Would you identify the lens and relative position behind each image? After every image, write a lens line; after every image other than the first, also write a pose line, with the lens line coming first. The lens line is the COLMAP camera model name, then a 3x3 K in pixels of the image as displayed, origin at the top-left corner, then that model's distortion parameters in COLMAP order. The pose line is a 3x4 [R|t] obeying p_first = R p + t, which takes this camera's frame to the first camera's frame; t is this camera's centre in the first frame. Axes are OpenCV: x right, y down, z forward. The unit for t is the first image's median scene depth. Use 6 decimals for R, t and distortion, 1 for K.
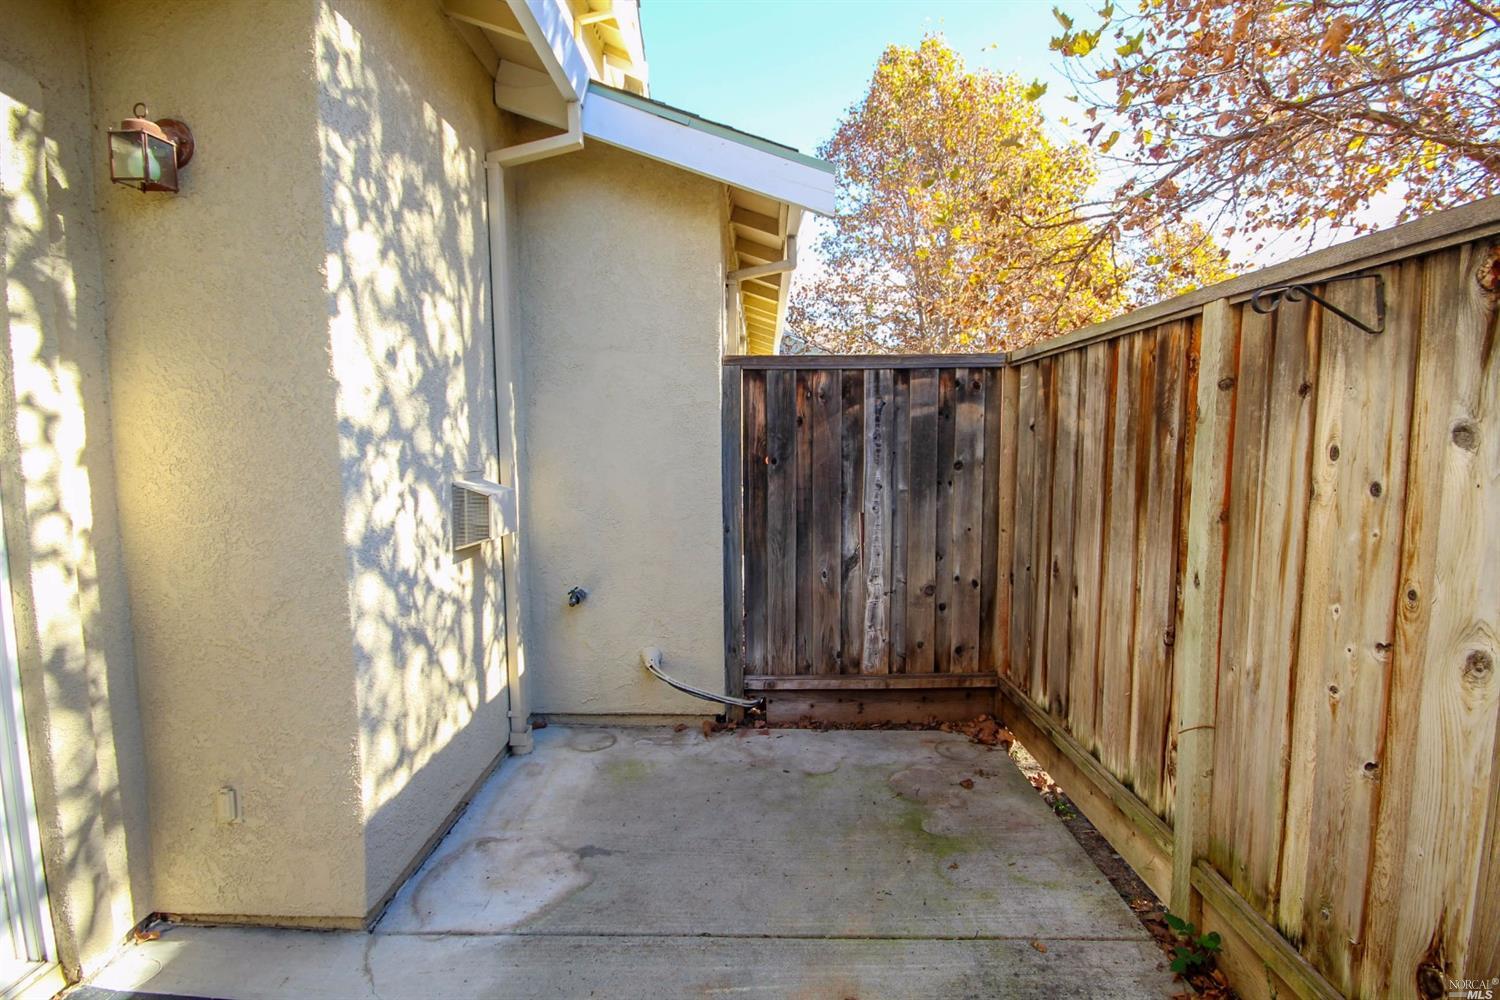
lens RADIAL K [[699.2, 0, 764.1], [0, 699.2, 503.0], [0, 0, 1]] dist [-0.001892, -0.002093]
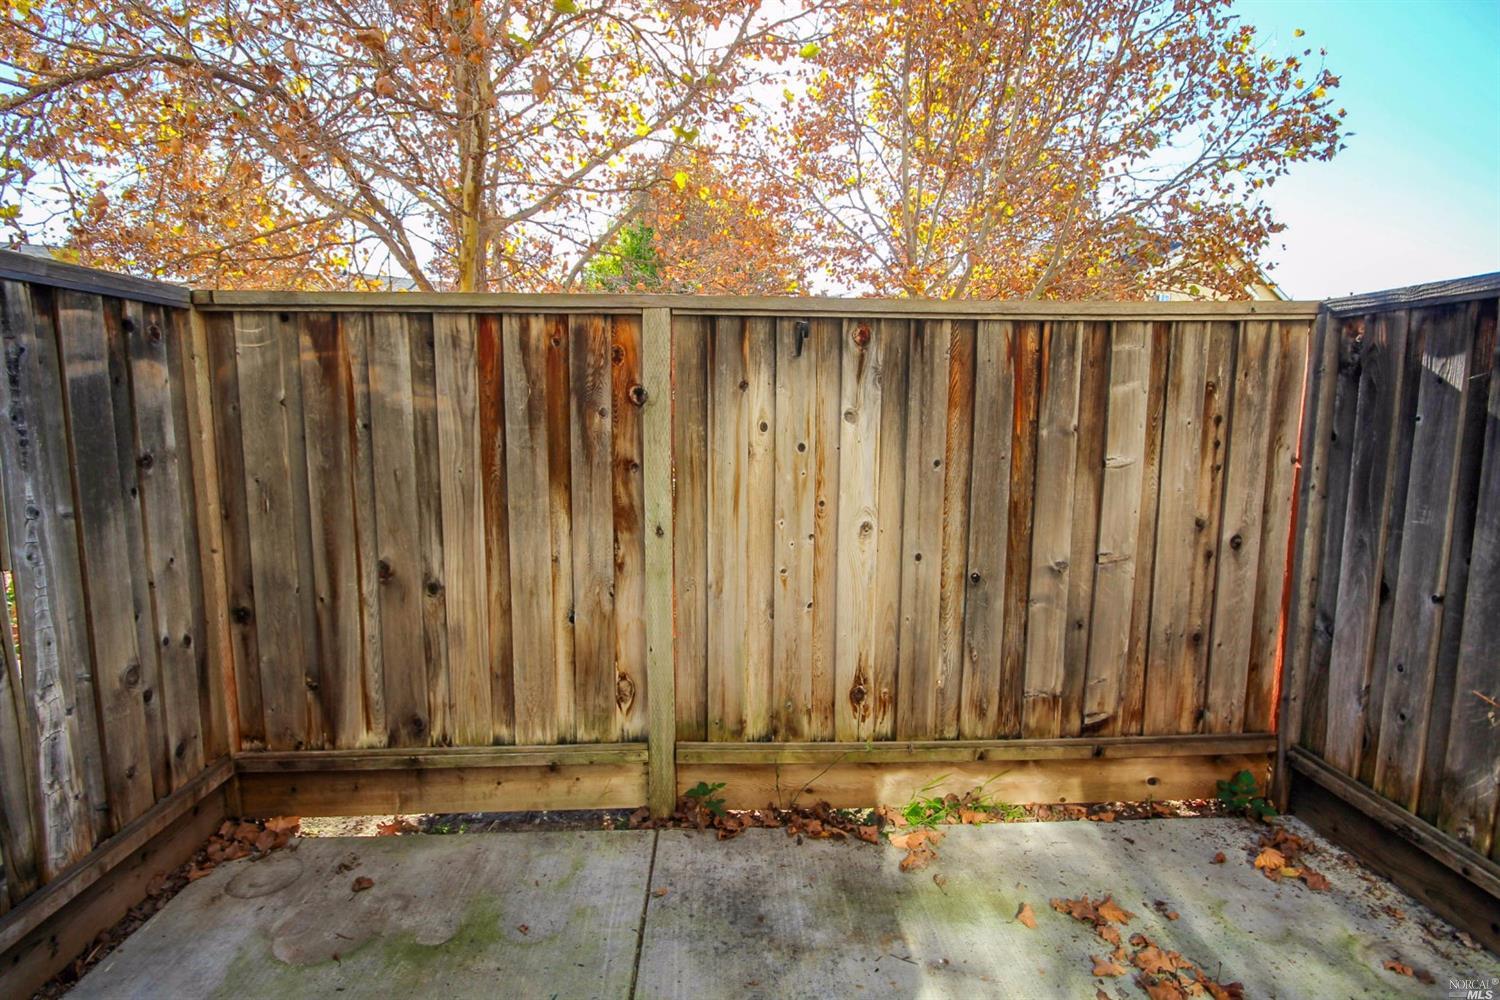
lens RADIAL K [[699.2, 0, 759.6], [0, 699.2, 500.8], [0, 0, 1]] dist [-0.001892, -0.002093]
pose [[-0.034455, -0.122676, 0.991848, -0.453533], [0.089499, 0.988072, 0.125318, -0.061789], [-0.995391, 0.093087, -0.023064, 0.616325]]
